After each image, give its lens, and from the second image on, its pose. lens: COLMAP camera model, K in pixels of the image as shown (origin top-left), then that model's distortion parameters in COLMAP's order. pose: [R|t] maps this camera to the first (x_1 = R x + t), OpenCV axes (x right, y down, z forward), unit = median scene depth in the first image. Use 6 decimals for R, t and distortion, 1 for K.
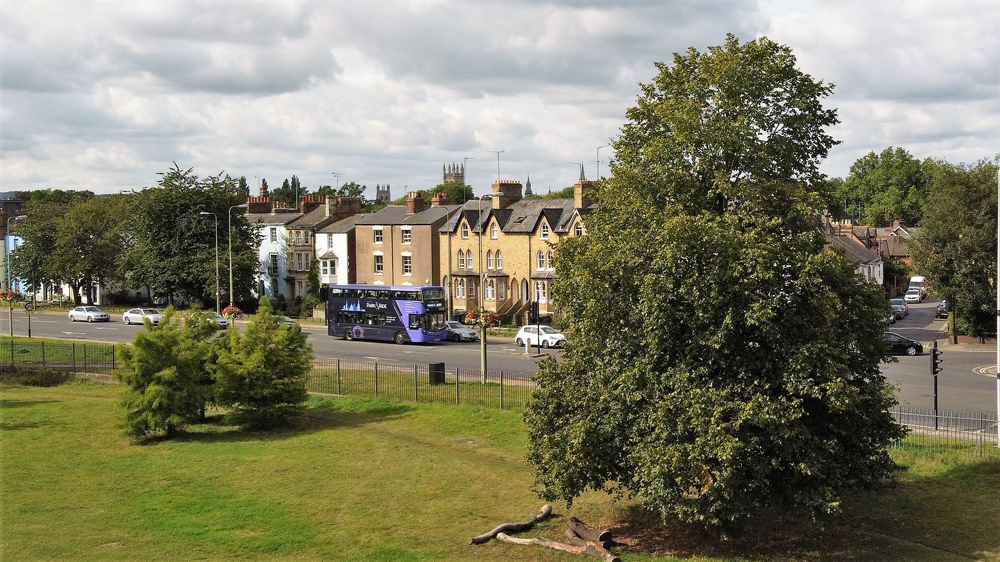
lens RADIAL K [[1247.2, 0, 613.6], [0, 1247.2, 228.0], [0, 0, 1]] dist [-0.030364, 0.042801]
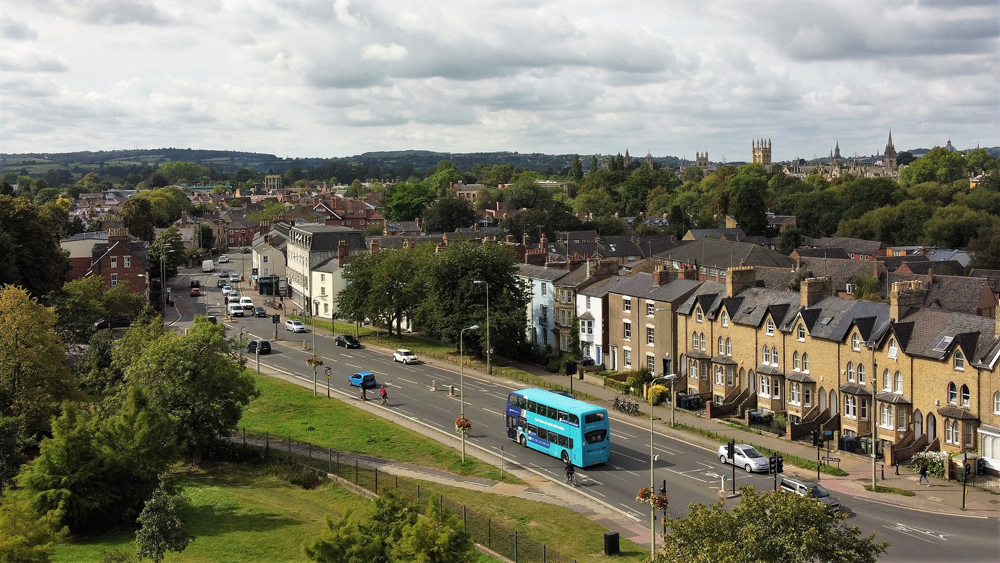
lens RADIAL K [[1106.7, 0, 512.8], [0, 1106.7, 183.8], [0, 0, 1]] dist [-0.015688, 0.068691]
pose [[0.936895, 0.008590, -0.349506, 0.060146], [-0.007968, 0.999963, 0.003215, -0.109499], [0.349521, -0.000227, 0.936929, 0.055792]]
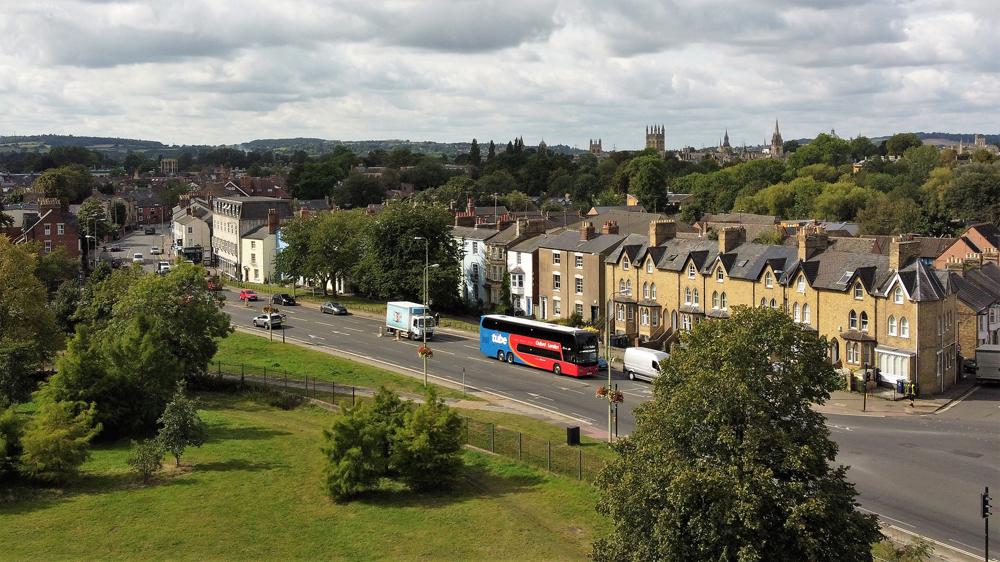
lens RADIAL K [[1112.1, 0, 489.1], [0, 1112.1, 184.6], [0, 0, 1]] dist [-0.046313, 0.232546]
pose [[0.960800, 0.013611, -0.276910, 0.044900], [-0.010244, 0.999855, 0.013601, -0.083222], [0.277055, -0.010232, 0.960800, -0.039381]]
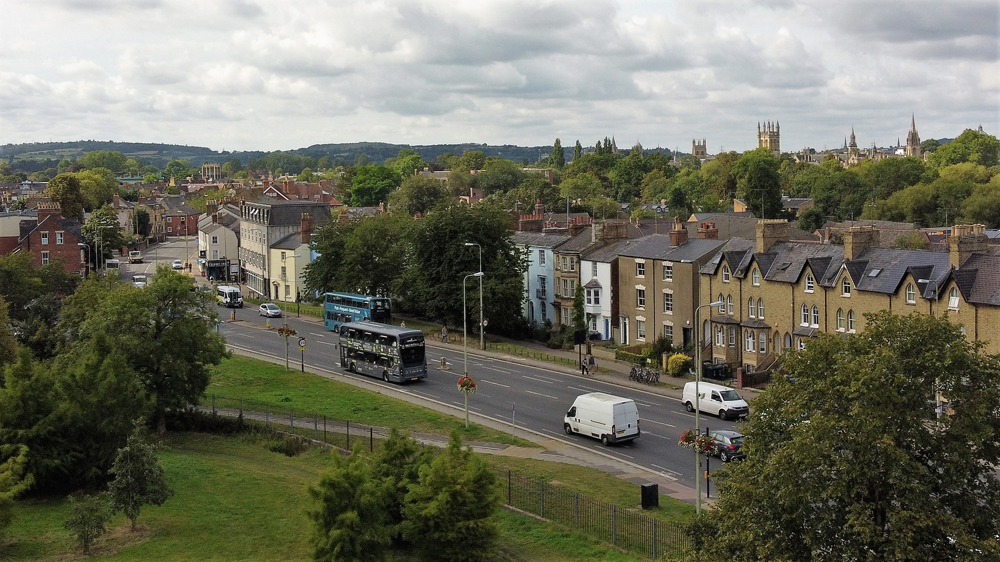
lens RADIAL K [[1264.4, 0, 488.1], [0, 1264.4, 186.8], [0, 0, 1]] dist [-0.019534, 0.080507]
pose [[0.938845, 0.006733, -0.344275, 0.038580], [-0.004081, 0.999956, 0.008425, -0.069264], [0.344317, -0.006504, 0.938831, 0.047139]]
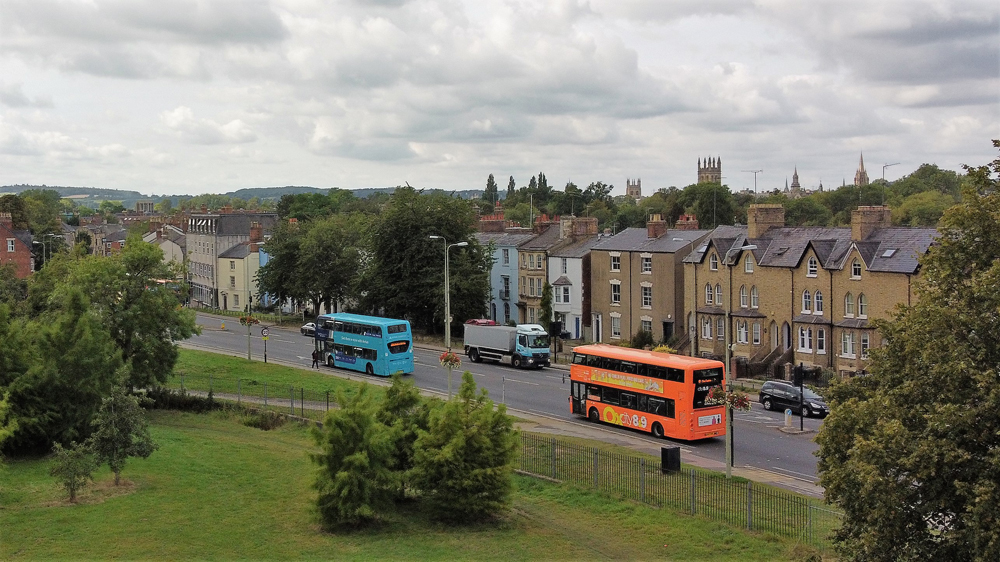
lens RADIAL K [[1262.6, 0, 305.9], [0, 1262.6, 244.0], [0, 0, 1]] dist [-0.009803, 0.138950]
pose [[0.905917, 0.012705, -0.423265, -0.002898], [-0.005083, 0.999804, 0.019133, -0.025709], [0.423425, -0.015182, 0.905804, 0.069751]]
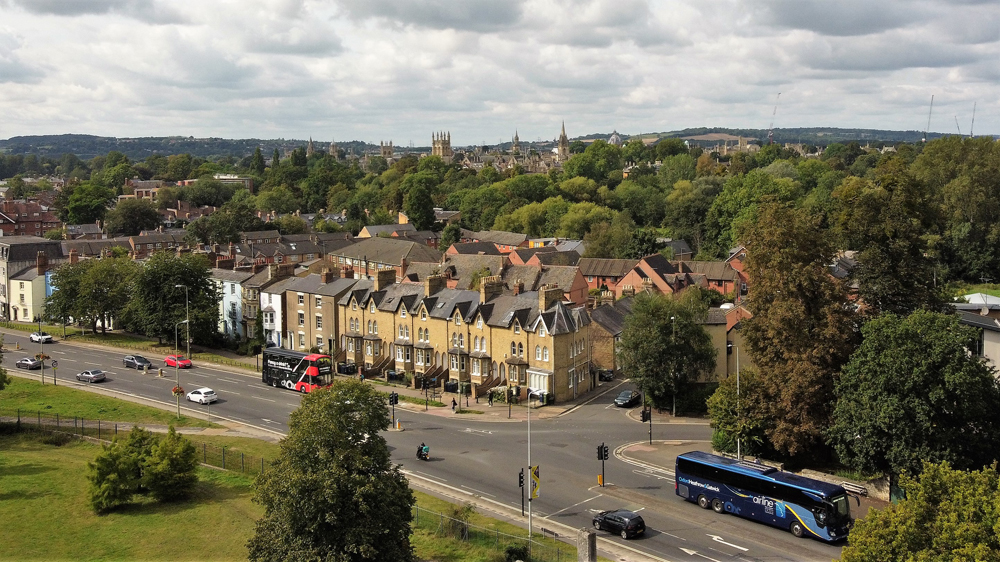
lens RADIAL K [[1123.5, 0, 560.7], [0, 1123.5, 200.1], [0, 0, 1]] dist [-0.016471, 0.067688]
pose [[0.999324, 0.002119, -0.036697, 0.163644], [-0.001039, 0.999566, 0.029424, -0.154343], [0.036743, -0.029366, 0.998893, -0.280296]]
